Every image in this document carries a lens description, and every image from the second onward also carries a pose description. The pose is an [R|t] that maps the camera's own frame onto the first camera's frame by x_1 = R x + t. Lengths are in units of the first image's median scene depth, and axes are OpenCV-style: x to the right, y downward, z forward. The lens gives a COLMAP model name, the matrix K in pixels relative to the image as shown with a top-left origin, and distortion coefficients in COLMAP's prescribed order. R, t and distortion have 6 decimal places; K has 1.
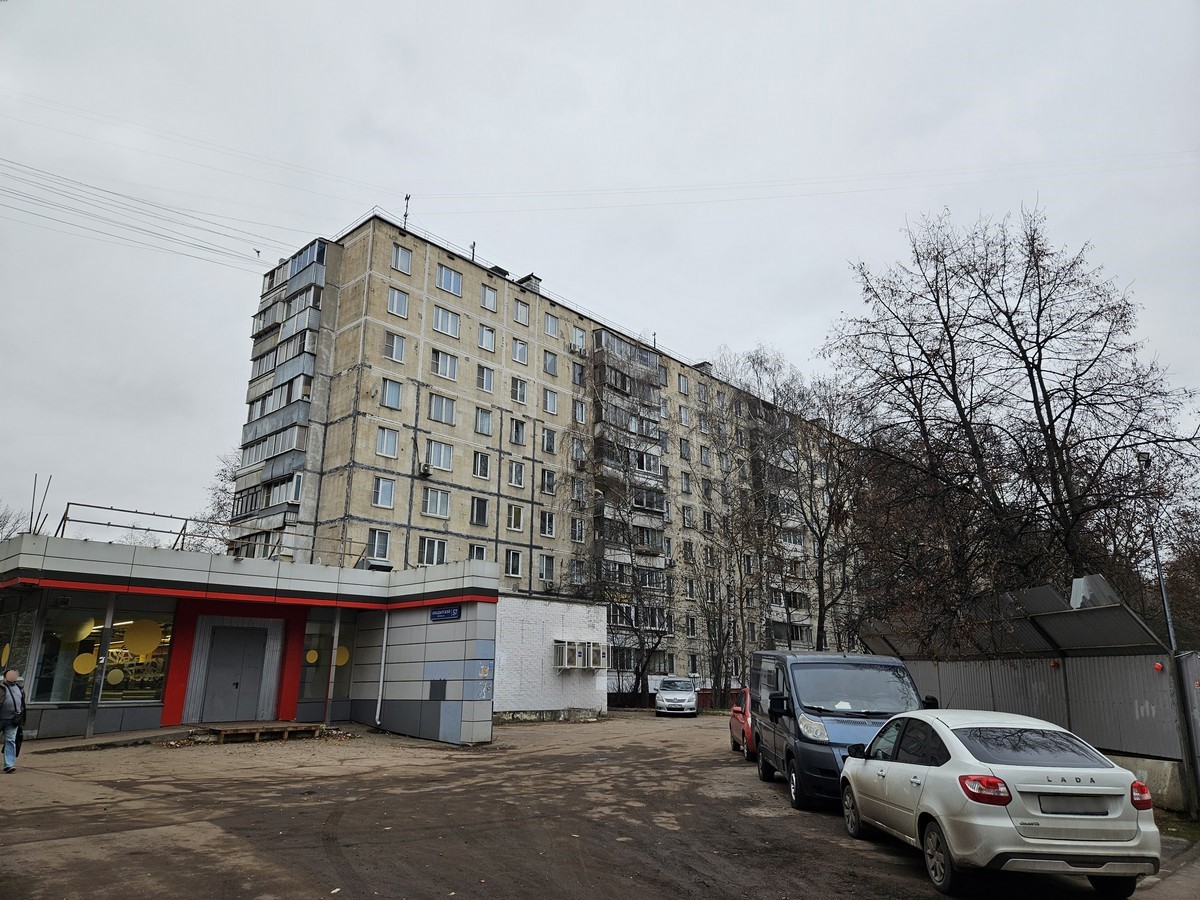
lens RADIAL K [[796.9, 0, 600.0], [0, 796.9, 450.0], [0, 0, 1]] dist [0.001389, 0.000264]
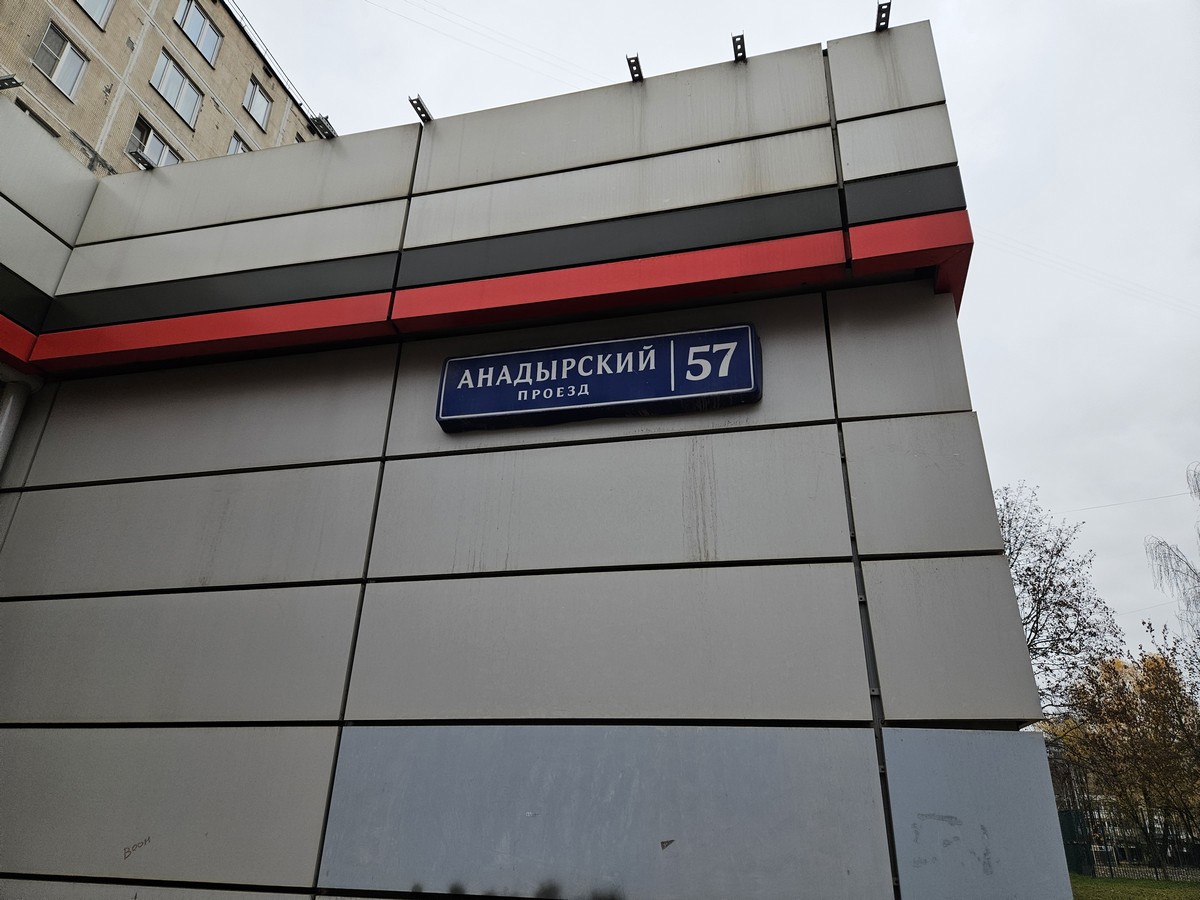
lens RADIAL K [[796.9, 0, 600.0], [0, 796.9, 450.0], [0, 0, 1]] dist [0.001389, 0.000264]
pose [[0.873753, 0.224752, 0.431327, -0.245273], [-0.161049, 0.970494, -0.179455, 0.237033], [-0.458933, 0.087335, 0.884168, 0.857181]]
